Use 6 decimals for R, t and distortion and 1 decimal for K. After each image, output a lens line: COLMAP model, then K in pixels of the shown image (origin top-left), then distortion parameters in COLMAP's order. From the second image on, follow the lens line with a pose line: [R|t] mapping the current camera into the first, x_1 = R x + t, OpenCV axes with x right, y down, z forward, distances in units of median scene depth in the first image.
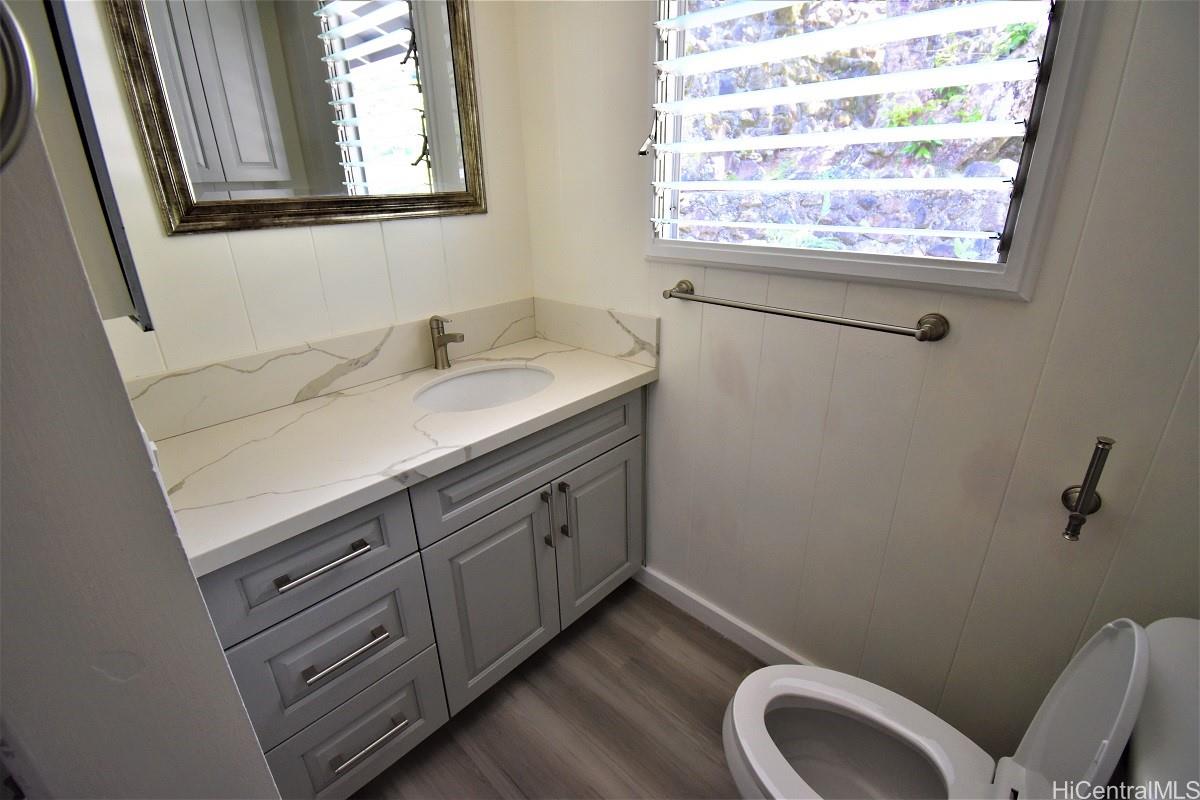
lens RADIAL K [[517.1, 0, 604.2], [0, 517.1, 394.3], [0, 0, 1]] dist [-0.011670, -0.011358]
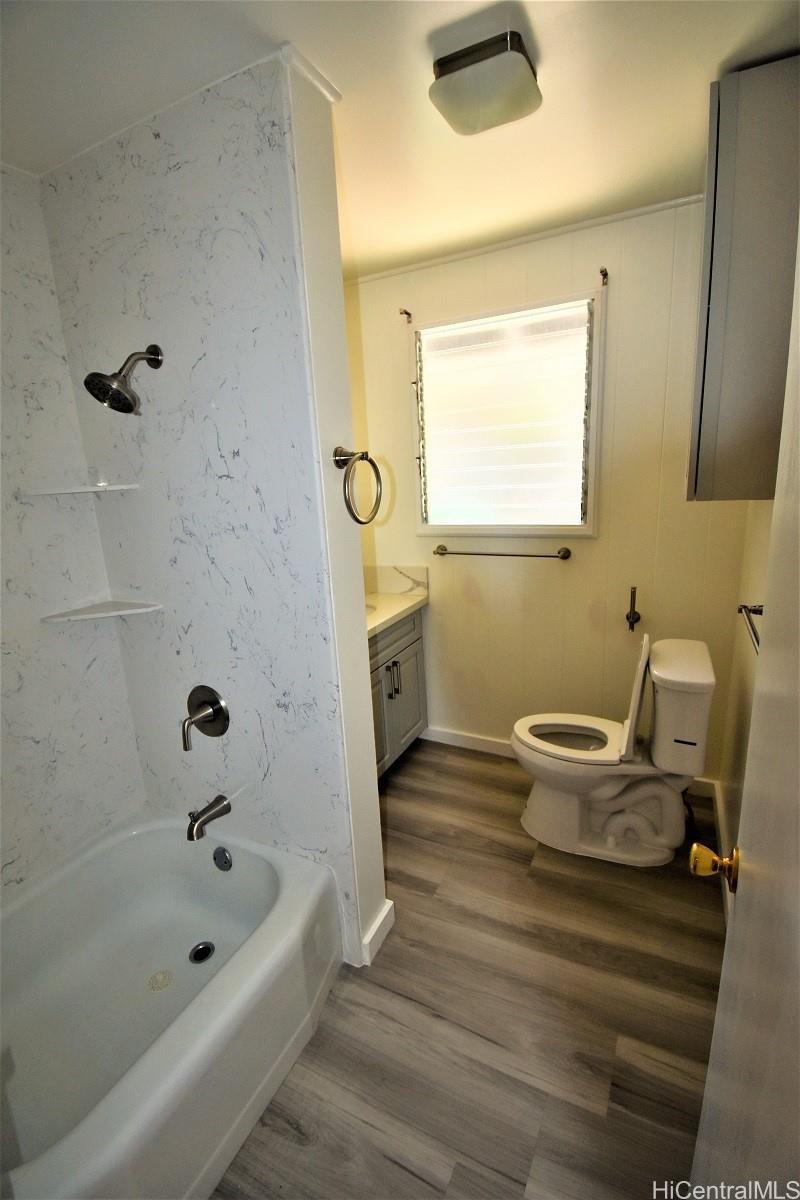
lens RADIAL K [[517.1, 0, 405.2], [0, 517.1, 601.6], [0, 0, 1]] dist [-0.011670, -0.011358]
pose [[0.953535, -0.099823, 0.284266, -0.511802], [0.141151, 0.981576, -0.128783, 0.199616], [-0.266173, 0.162923, 0.950057, -0.692317]]
